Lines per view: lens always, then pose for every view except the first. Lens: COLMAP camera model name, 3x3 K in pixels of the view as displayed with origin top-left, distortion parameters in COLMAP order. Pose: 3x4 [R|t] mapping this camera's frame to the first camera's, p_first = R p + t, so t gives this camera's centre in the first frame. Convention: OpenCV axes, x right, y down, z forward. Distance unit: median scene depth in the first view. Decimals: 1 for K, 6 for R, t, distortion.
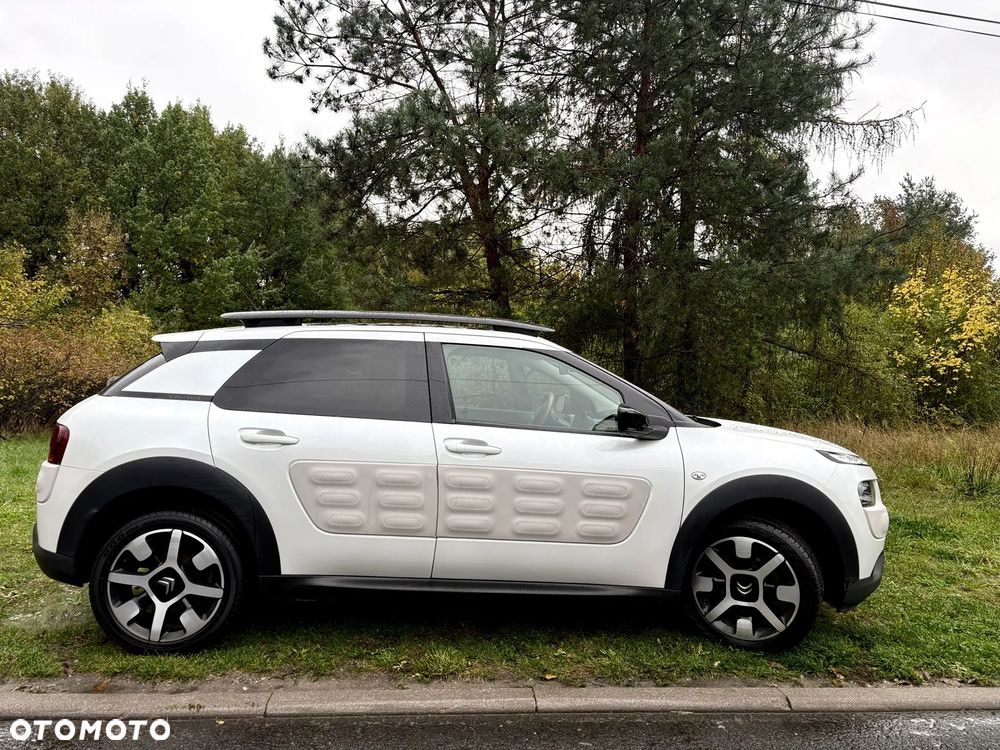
lens RADIAL K [[719.7, 0, 519.0], [0, 719.7, 390.1], [0, 0, 1]] dist [0.055468, -0.047583]
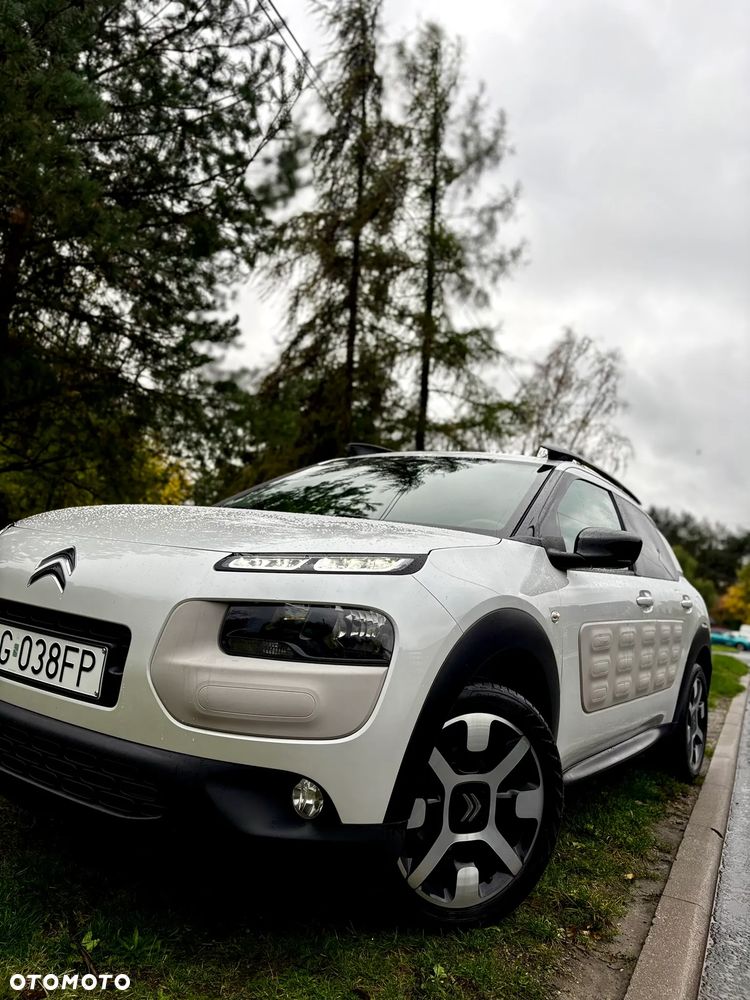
lens RADIAL K [[749.2, 0, 366.4], [0, 749.2, 499.8], [0, 0, 1]] dist [0.006870, -0.001307]
pose [[0.557340, 0.122970, 0.821128, -0.798537], [-0.087503, 0.992163, -0.089192, 0.086516], [-0.825661, -0.022141, 0.563732, 0.762836]]
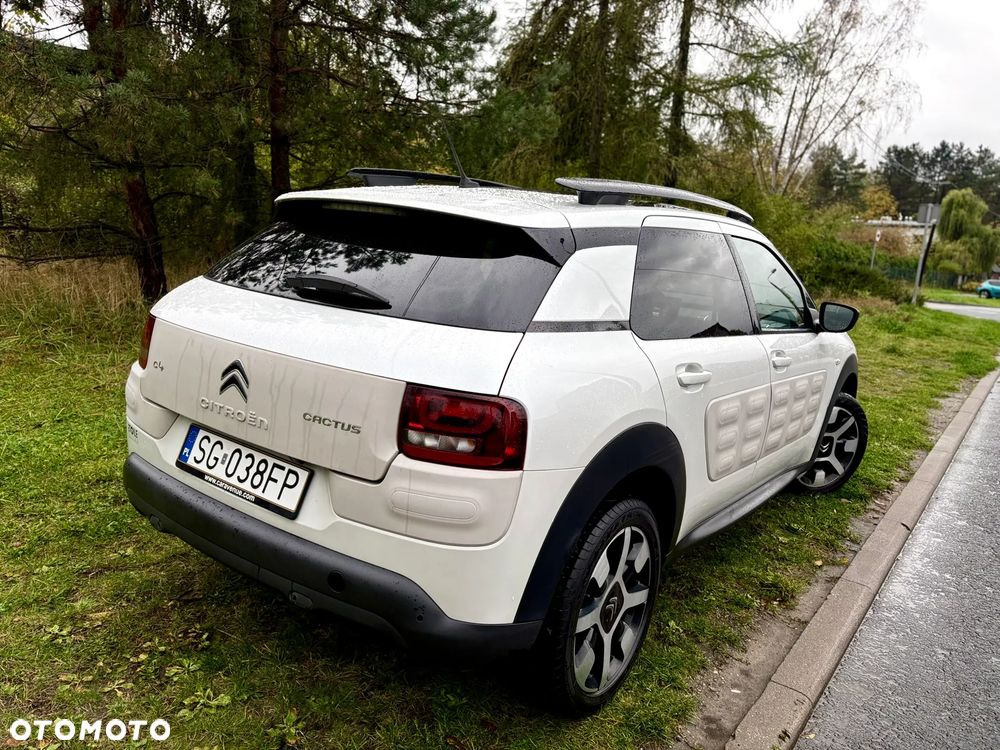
lens RADIAL K [[732.9, 0, 500.0], [0, 732.9, 375.0], [0, 0, 1]] dist [0.066670, -0.078201]
pose [[0.682338, -0.118067, 0.721440, -1.001834], [-0.057525, 0.975140, 0.213994, -0.081401], [-0.728770, -0.187517, 0.658583, 0.653194]]
